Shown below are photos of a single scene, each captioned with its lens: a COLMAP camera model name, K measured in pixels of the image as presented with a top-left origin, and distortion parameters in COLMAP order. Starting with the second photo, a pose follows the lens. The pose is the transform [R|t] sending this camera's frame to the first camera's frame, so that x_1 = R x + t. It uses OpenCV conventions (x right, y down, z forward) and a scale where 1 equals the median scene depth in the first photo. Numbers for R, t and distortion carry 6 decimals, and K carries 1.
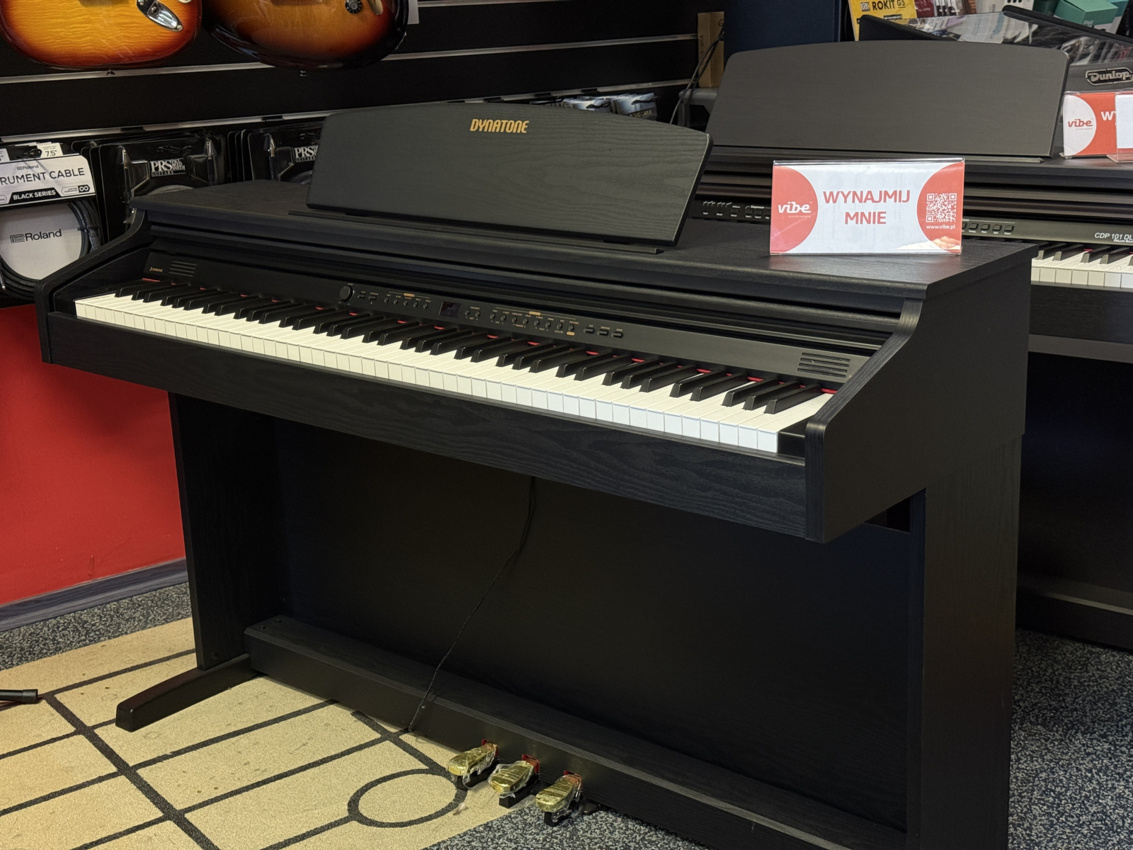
lens RADIAL K [[1554.2, 0, 566.5], [0, 1554.2, 425.0], [0, 0, 1]] dist [0.216453, -0.773744]
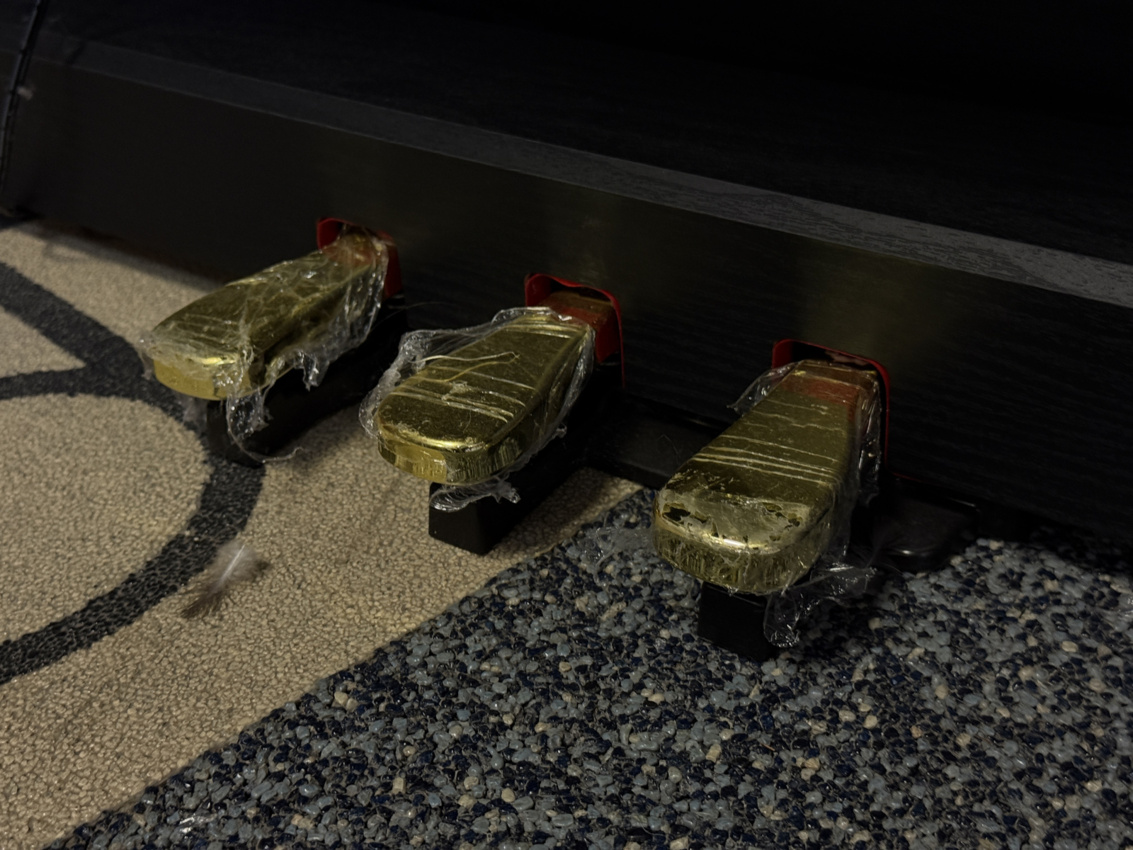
lens RADIAL K [[1554.2, 0, 566.5], [0, 1554.2, 425.0], [0, 0, 1]] dist [0.216453, -0.773744]
pose [[0.994602, -0.071057, 0.075617, -0.041004], [0.046595, 0.956976, 0.286401, 0.180304], [-0.092715, -0.281331, 0.955121, 0.844215]]
